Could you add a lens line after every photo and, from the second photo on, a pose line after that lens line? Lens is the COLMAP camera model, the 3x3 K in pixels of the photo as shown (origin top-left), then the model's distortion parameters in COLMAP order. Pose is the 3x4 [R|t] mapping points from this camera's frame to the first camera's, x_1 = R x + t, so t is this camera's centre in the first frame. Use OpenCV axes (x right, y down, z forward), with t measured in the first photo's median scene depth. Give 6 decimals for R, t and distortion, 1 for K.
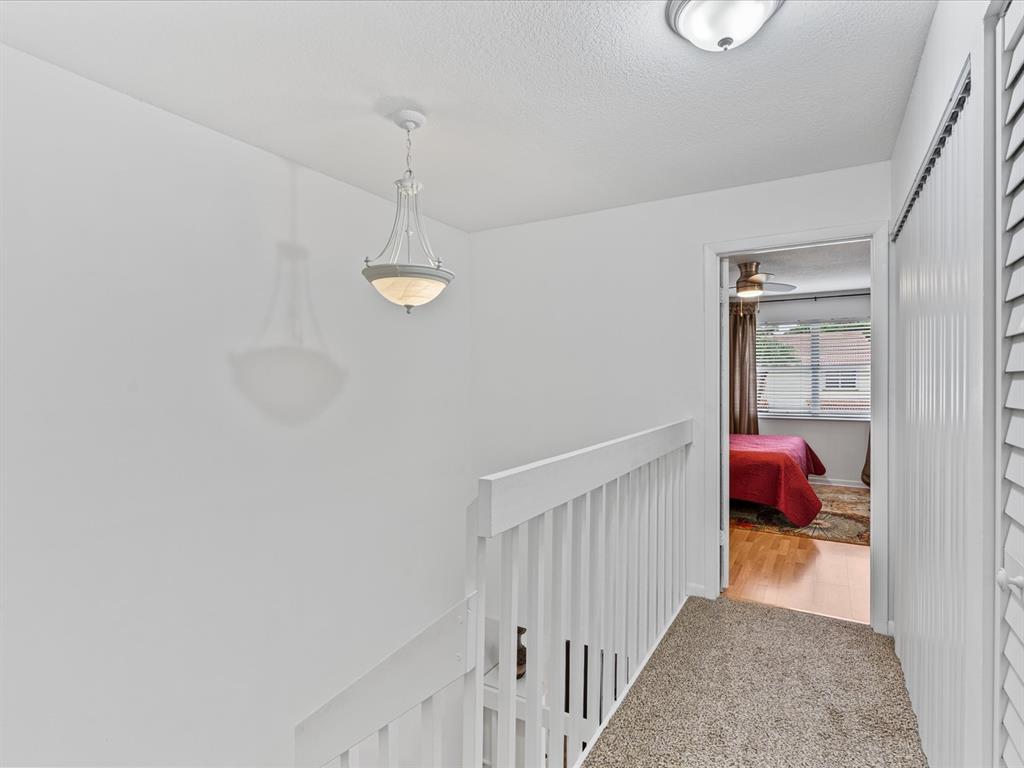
lens RADIAL K [[515.9, 0, 515.1], [0, 515.9, 380.1], [0, 0, 1]] dist [-0.015698, 0.004275]
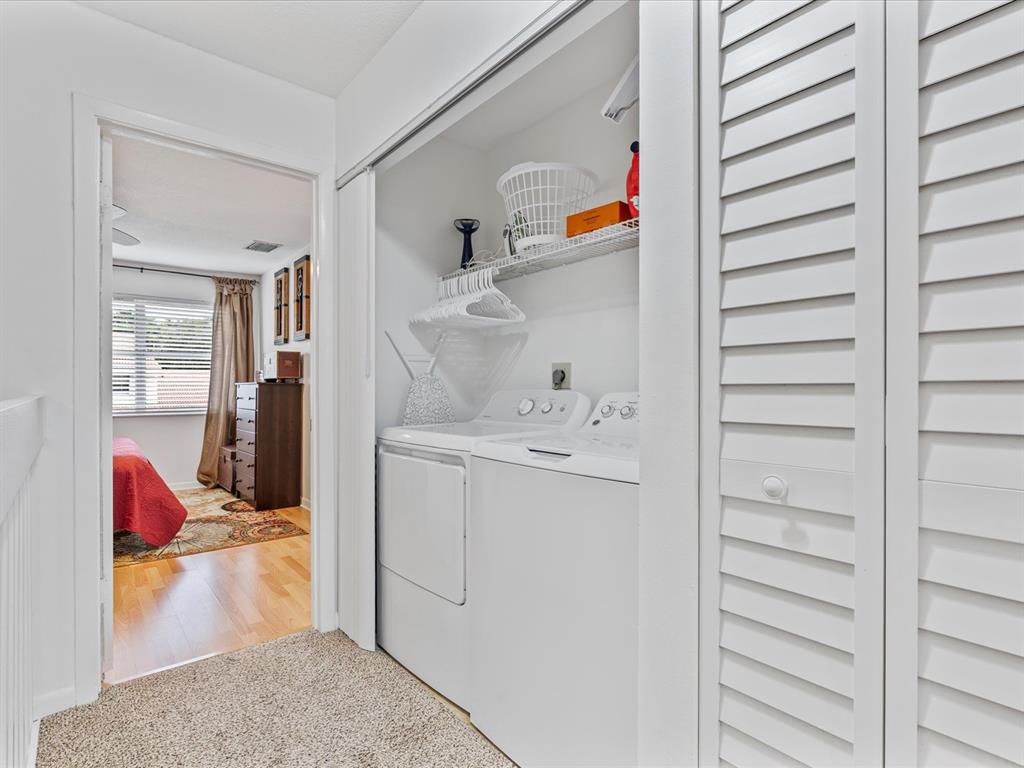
lens RADIAL K [[515.9, 0, 515.7], [0, 515.9, 389.9], [0, 0, 1]] dist [-0.015698, 0.004275]
pose [[0.318041, -0.000474, 0.948077, -0.012224], [-0.002206, 0.999997, 0.001241, 0.050980], [-0.948075, -0.002486, 0.318039, 0.268056]]
